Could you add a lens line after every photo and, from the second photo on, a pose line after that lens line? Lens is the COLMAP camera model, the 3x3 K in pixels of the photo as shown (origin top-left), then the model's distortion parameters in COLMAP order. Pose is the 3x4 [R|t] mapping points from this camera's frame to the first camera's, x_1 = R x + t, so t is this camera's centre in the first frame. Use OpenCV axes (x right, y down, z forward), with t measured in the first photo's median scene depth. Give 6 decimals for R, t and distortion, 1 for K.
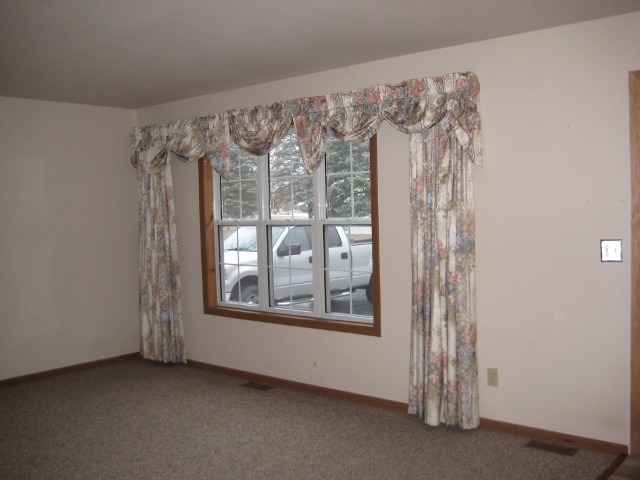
lens RADIAL K [[660.2, 0, 338.0], [0, 660.2, 237.8], [0, 0, 1]] dist [-0.109898, 0.016528]
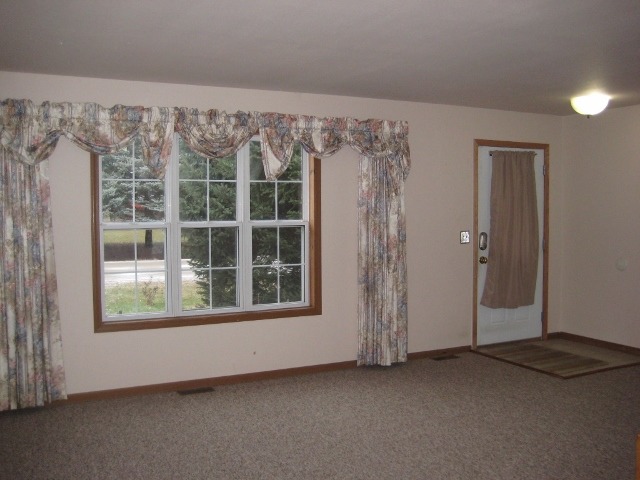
lens RADIAL K [[660.2, 0, 338.0], [0, 660.2, 237.8], [0, 0, 1]] dist [-0.109898, 0.016528]
pose [[0.397349, -0.022086, 0.917402, -1.018307], [0.035824, 0.999322, 0.008542, -0.004859], [-0.916968, 0.029471, 0.397871, 0.447247]]
